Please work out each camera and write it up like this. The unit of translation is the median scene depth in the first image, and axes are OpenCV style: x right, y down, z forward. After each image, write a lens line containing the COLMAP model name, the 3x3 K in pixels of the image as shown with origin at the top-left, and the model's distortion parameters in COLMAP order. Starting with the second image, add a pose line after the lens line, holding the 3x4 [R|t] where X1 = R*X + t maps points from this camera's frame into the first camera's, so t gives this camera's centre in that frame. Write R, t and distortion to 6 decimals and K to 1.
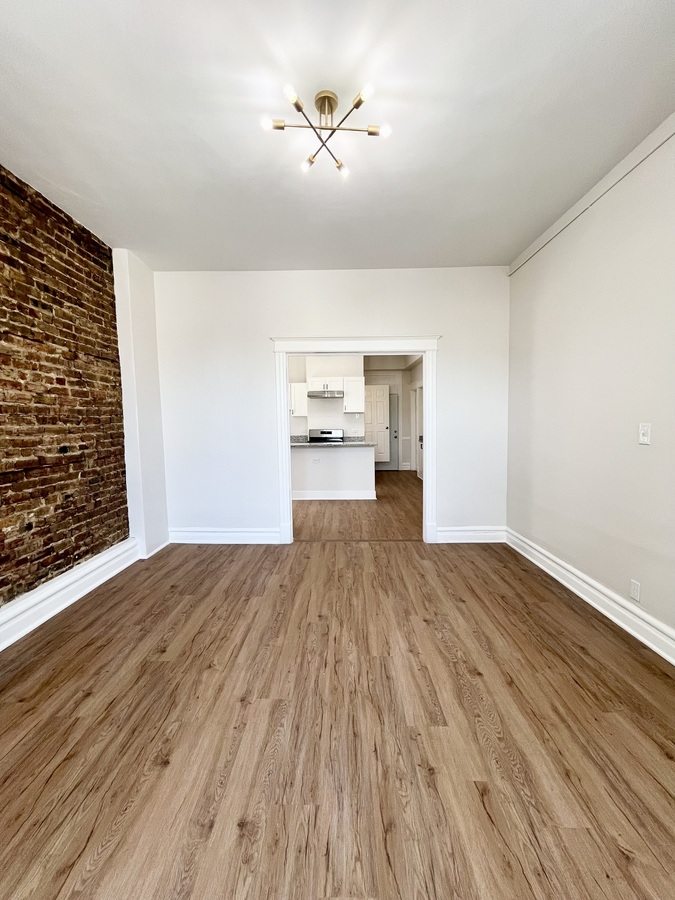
lens RADIAL K [[367.6, 0, 338.4], [0, 367.6, 449.4], [0, 0, 1]] dist [-0.004081, 0.000903]
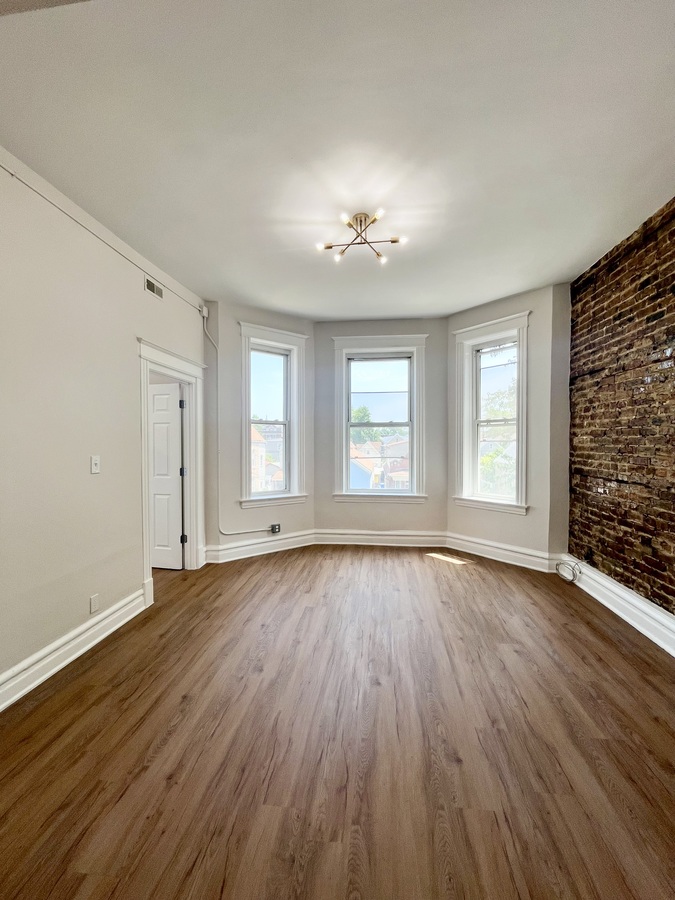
lens RADIAL K [[367.6, 0, 338.0], [0, 367.6, 449.6], [0, 0, 1]] dist [-0.004081, 0.000903]
pose [[-0.994227, 0.017900, 0.105791, -0.059791], [0.027547, 0.995521, 0.090443, -0.158837], [-0.103698, 0.092835, -0.990267, 1.889134]]
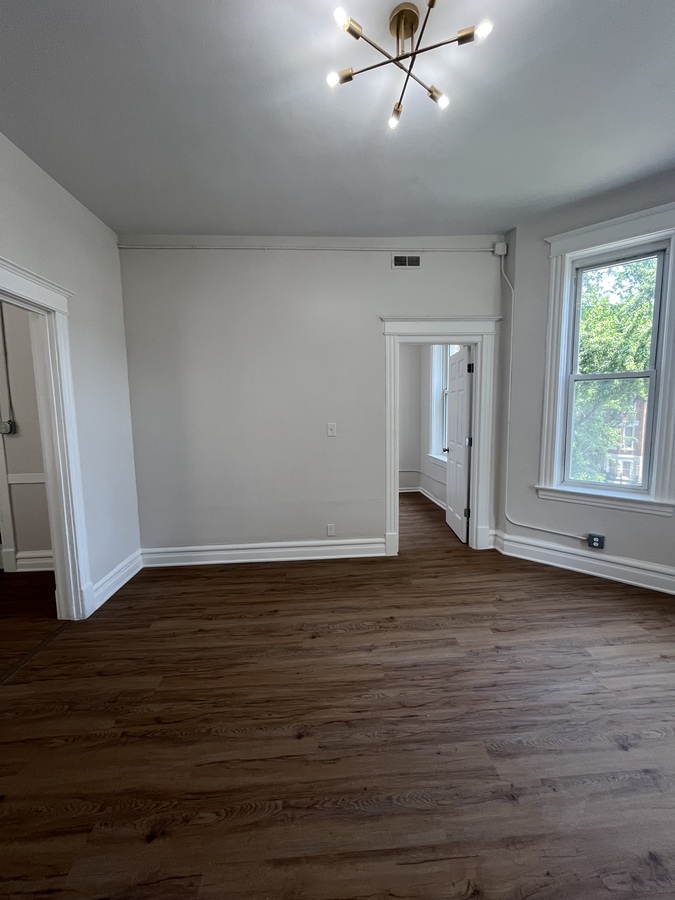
lens RADIAL K [[367.6, 0, 338.4], [0, 367.6, 449.8], [0, 0, 1]] dist [-0.004081, 0.000903]
pose [[-0.075199, -0.085724, 0.993477, -0.675728], [0.092271, 0.991425, 0.092531, -0.089810], [-0.992890, 0.098628, -0.066645, 0.983781]]
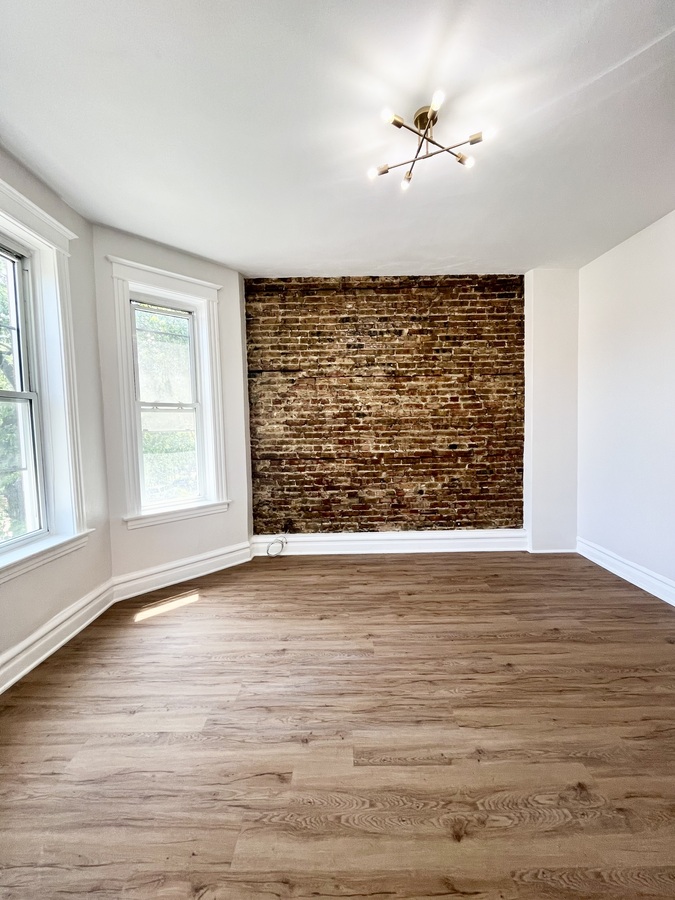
lens RADIAL K [[367.6, 0, 337.7], [0, 367.6, 449.6], [0, 0, 1]] dist [-0.004081, 0.000903]
pose [[0.015214, 0.074281, -0.997121, 0.786839], [-0.052750, 0.995908, 0.073386, -0.080316], [0.998492, 0.051482, 0.019071, 0.601907]]
